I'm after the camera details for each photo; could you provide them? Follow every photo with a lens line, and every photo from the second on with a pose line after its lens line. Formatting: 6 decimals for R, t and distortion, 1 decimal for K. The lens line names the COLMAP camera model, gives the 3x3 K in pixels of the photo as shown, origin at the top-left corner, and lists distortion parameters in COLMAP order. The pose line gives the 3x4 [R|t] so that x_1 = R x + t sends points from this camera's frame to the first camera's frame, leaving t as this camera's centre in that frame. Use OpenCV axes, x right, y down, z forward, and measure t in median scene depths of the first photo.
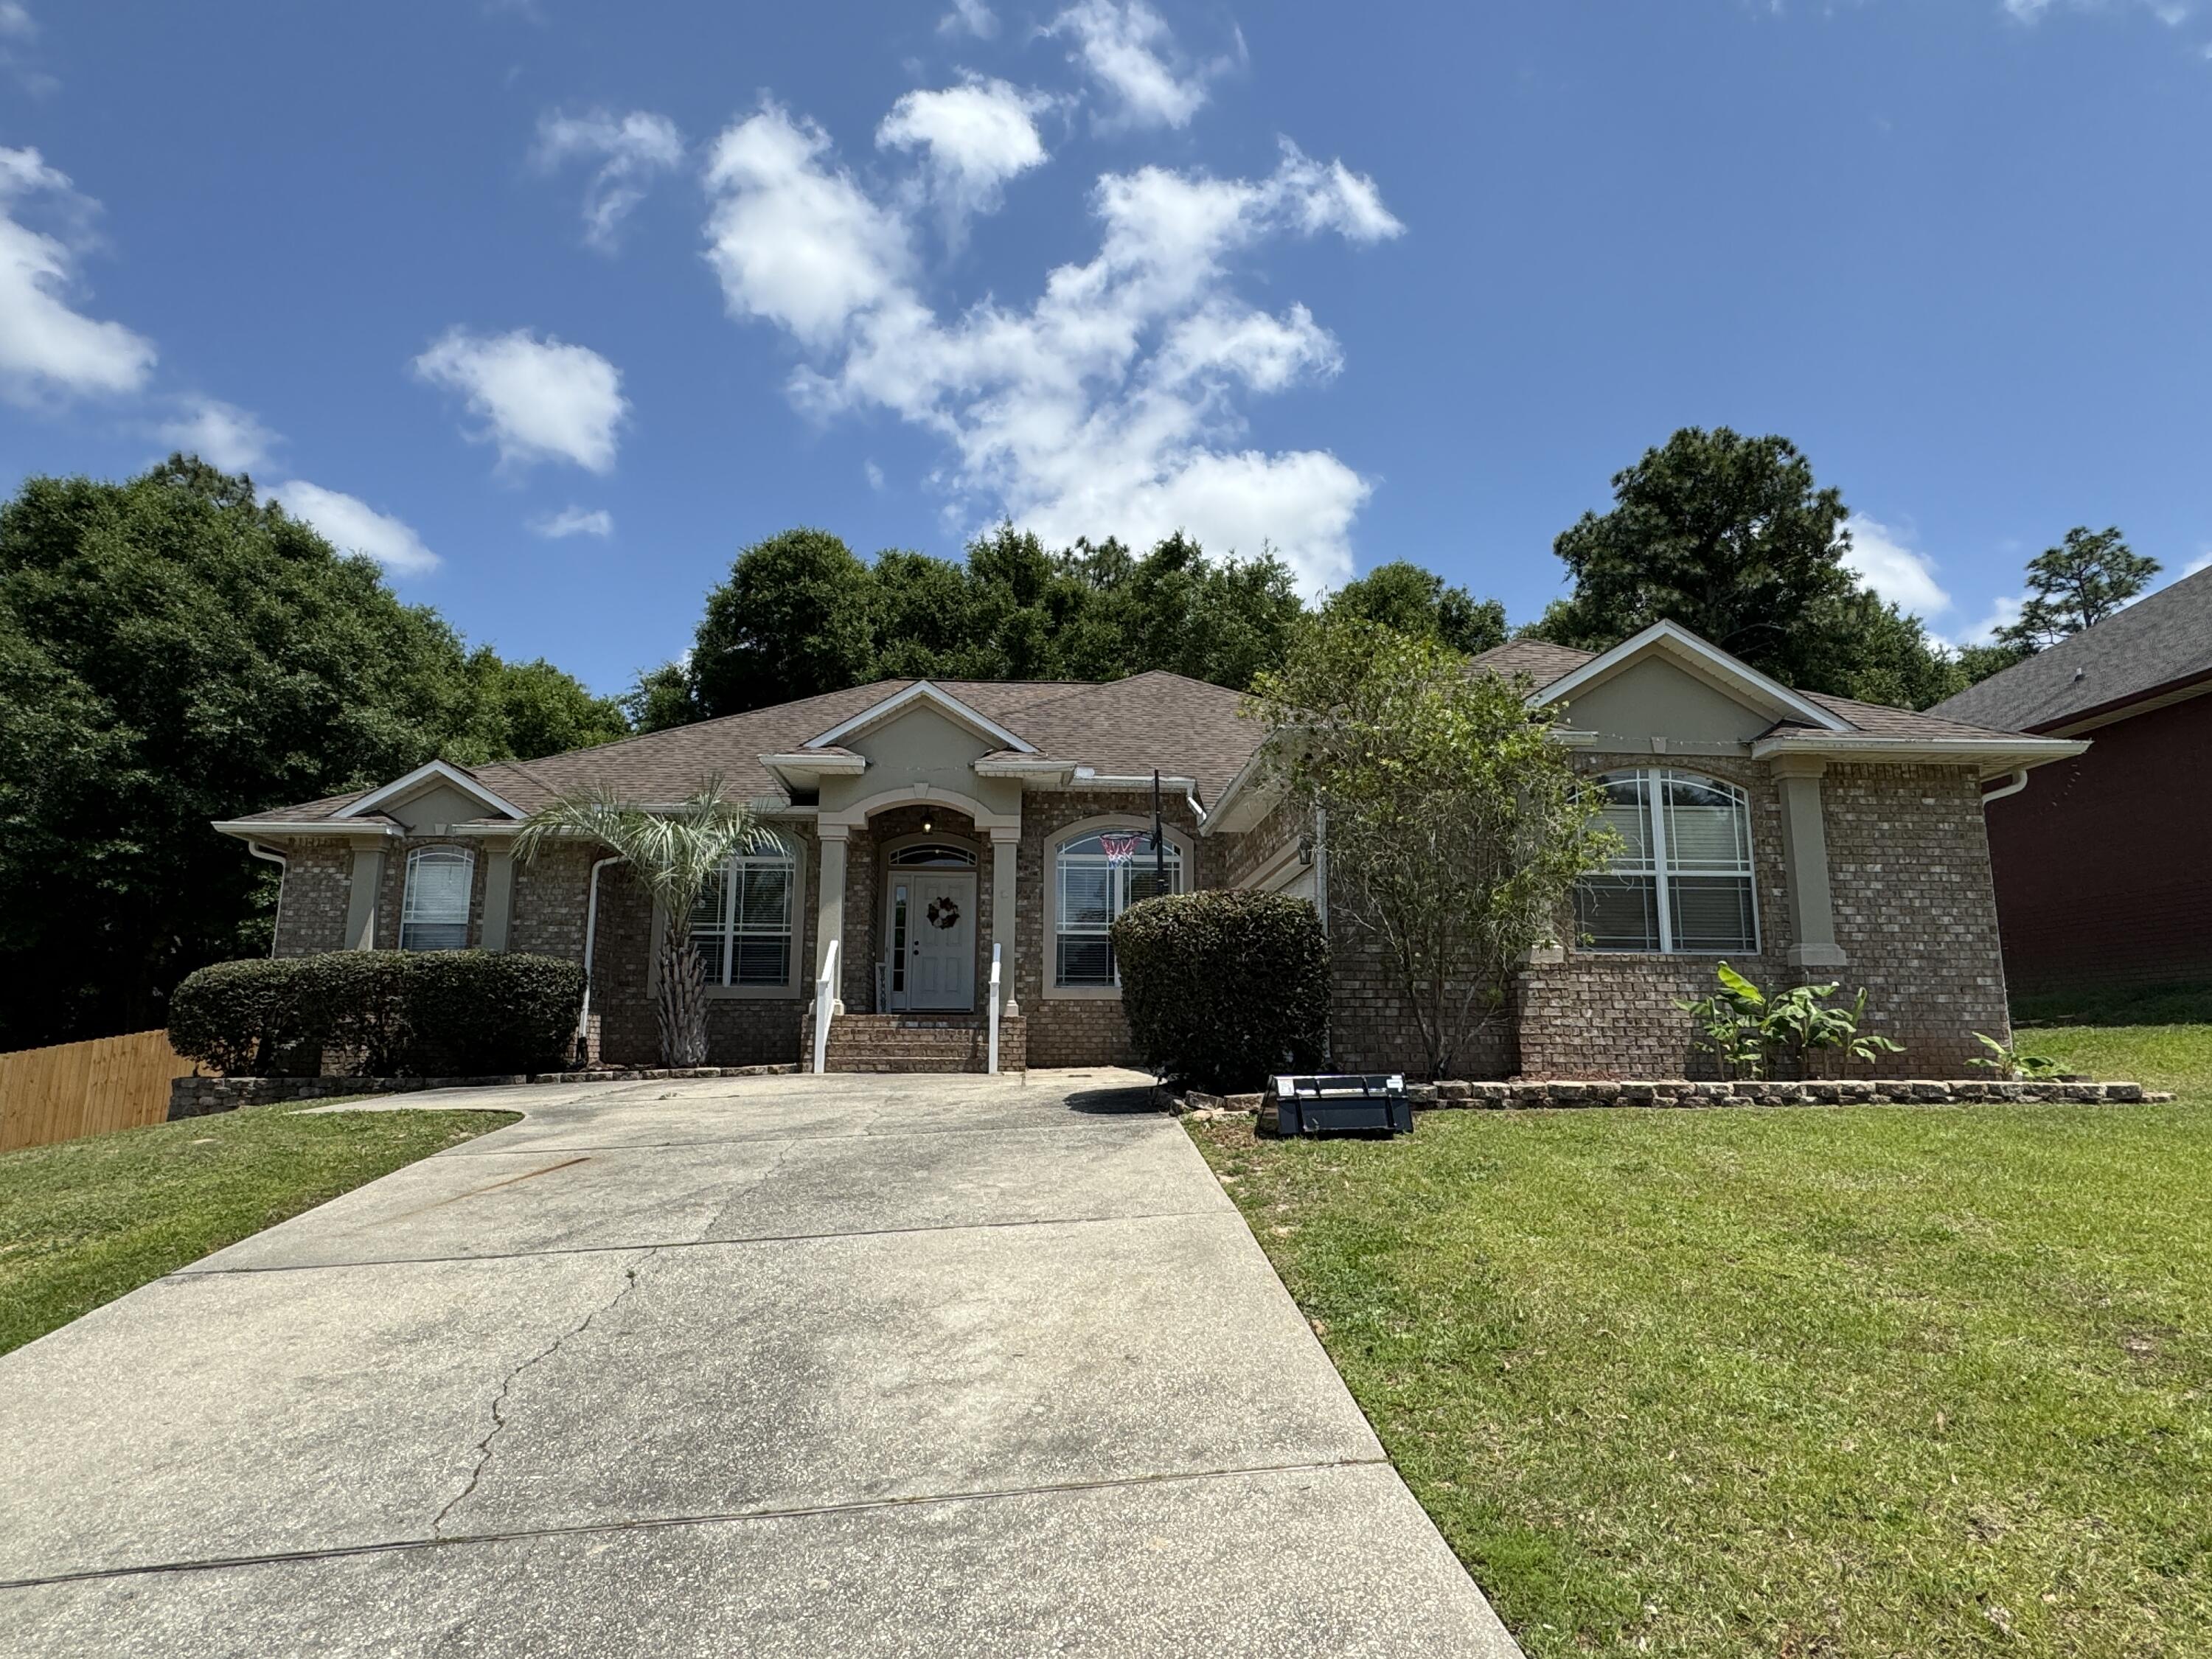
lens RADIAL K [[1296.8, 0, 1106.3], [0, 1296.8, 839.2], [0, 0, 1]] dist [-0.010668, -0.005043]
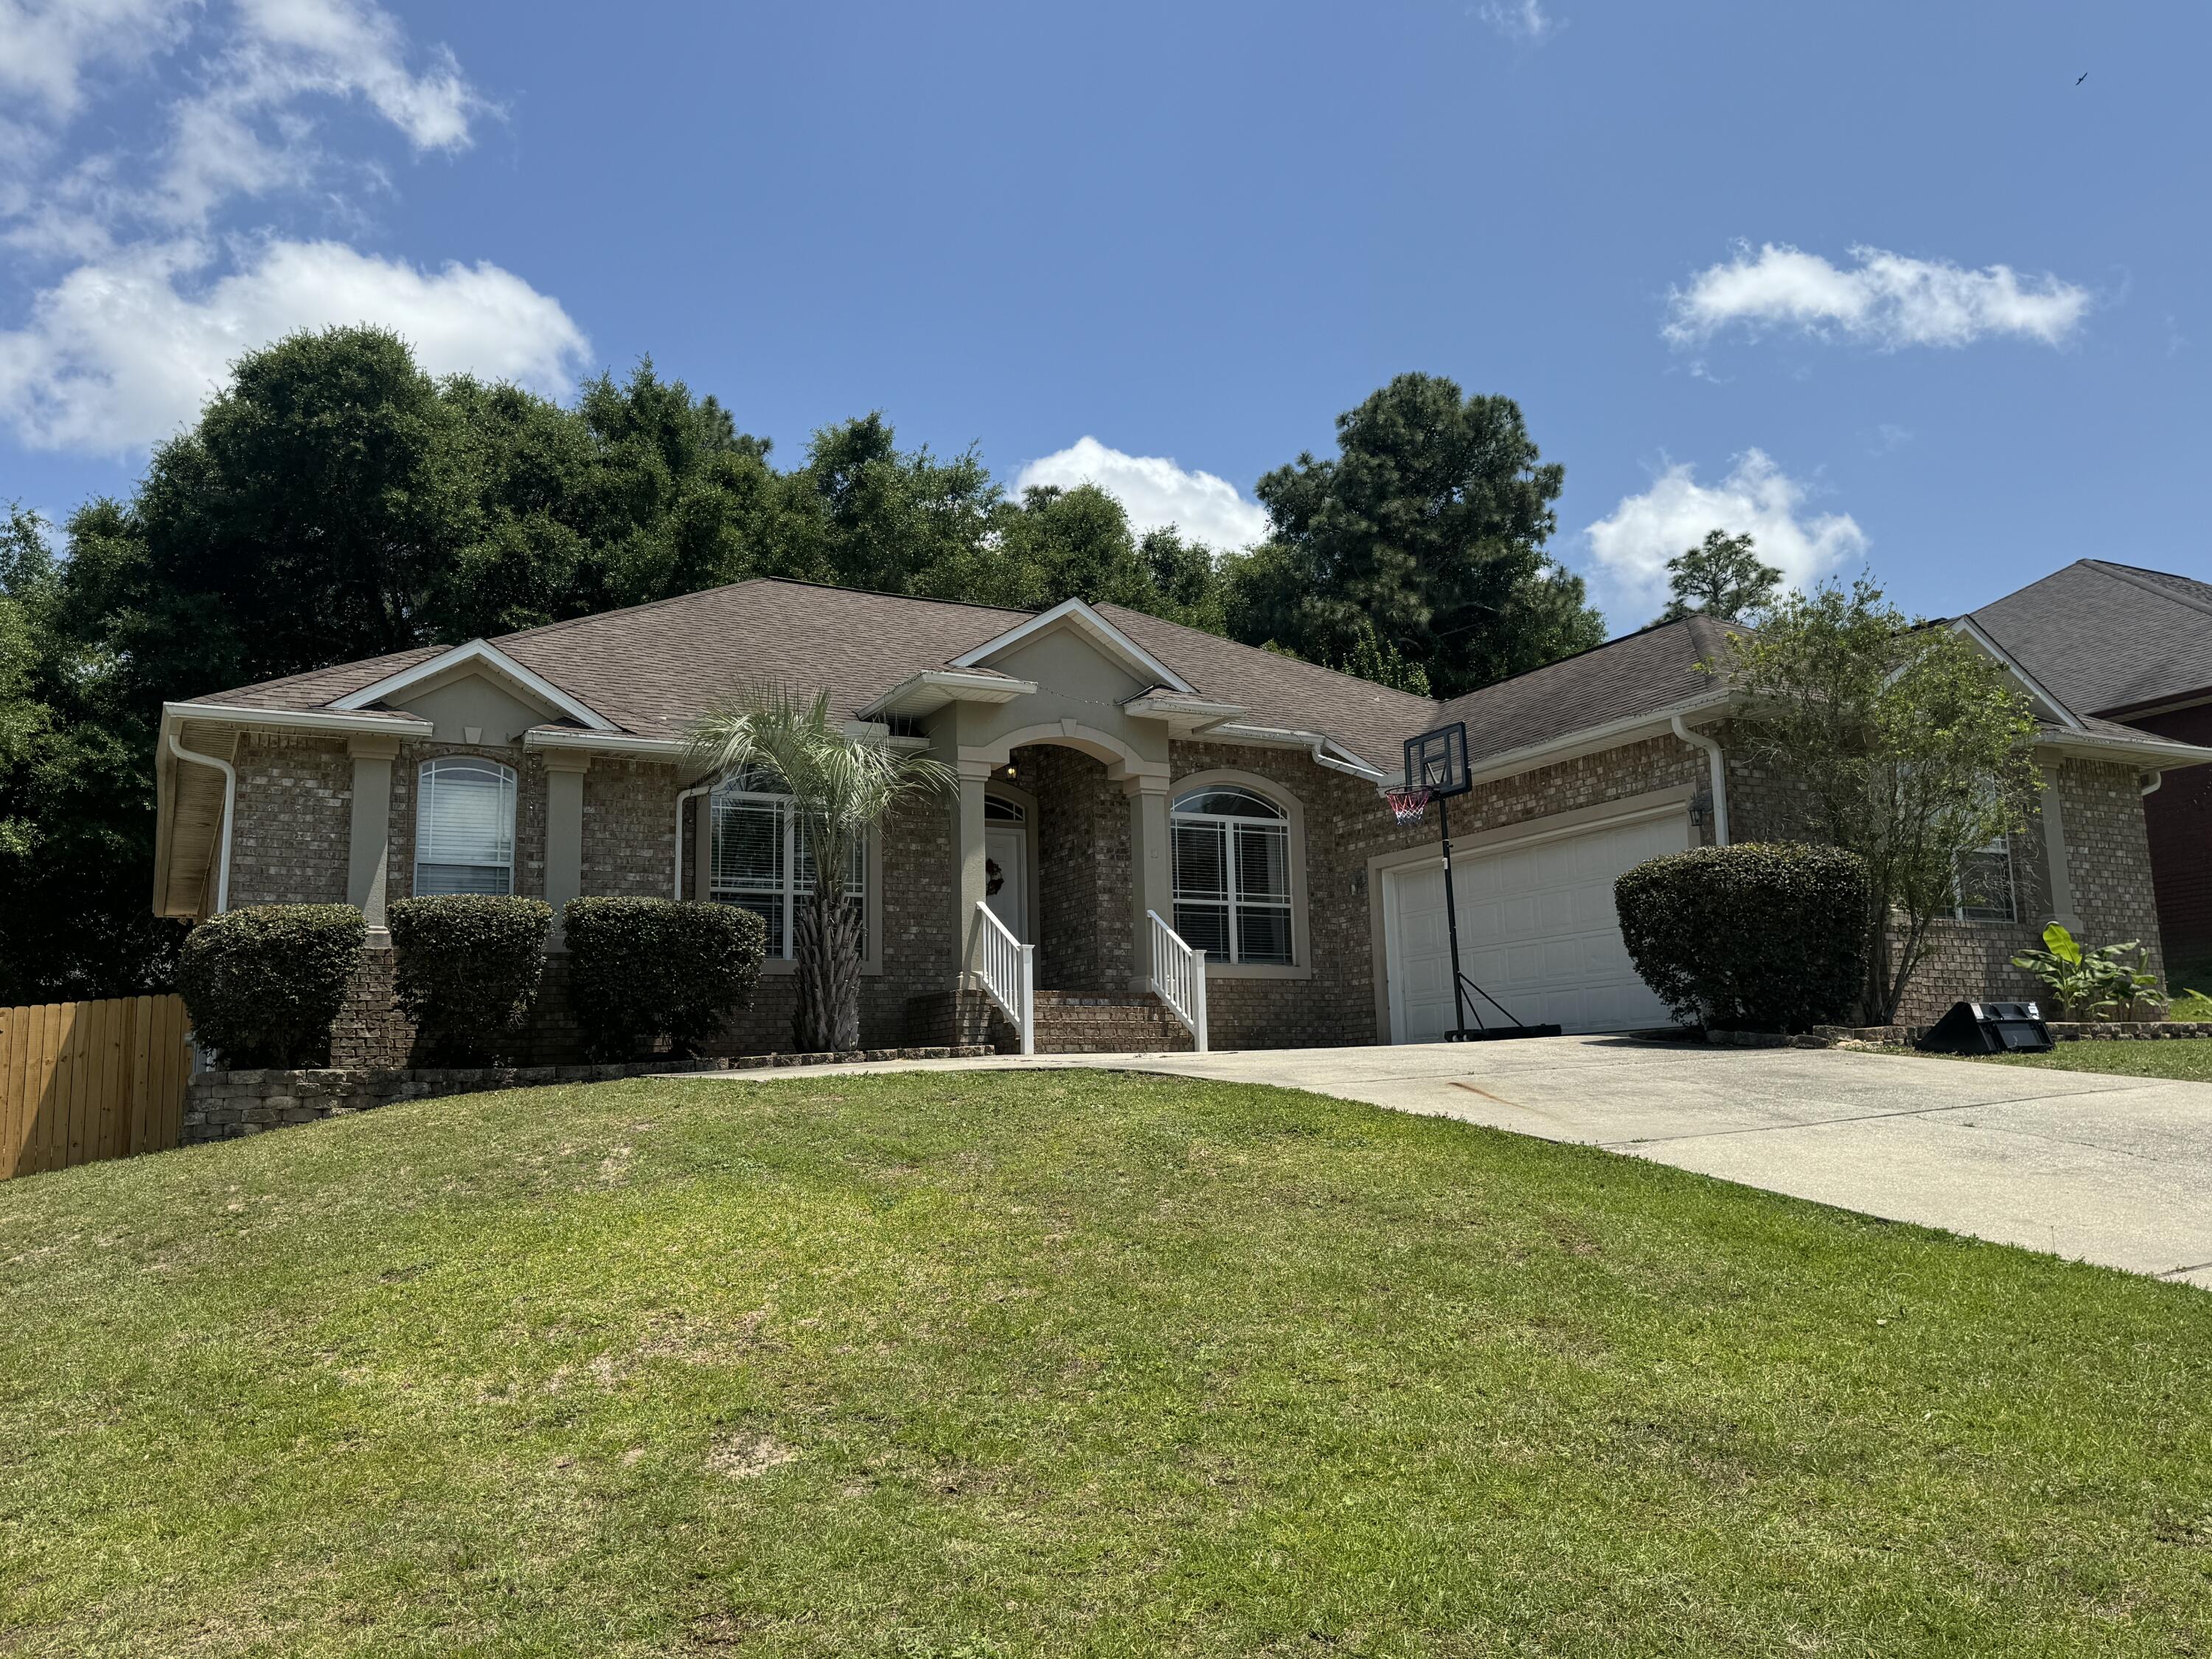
lens RADIAL K [[1775.5, 0, 1106.2], [0, 1775.5, 834.2], [0, 0, 1]] dist [0.054784, -0.009845]
pose [[0.906331, 0.041616, 0.420515, -0.277720], [-0.042044, 0.999082, -0.008258, 0.018598], [-0.420473, -0.010196, 0.907248, -0.026627]]
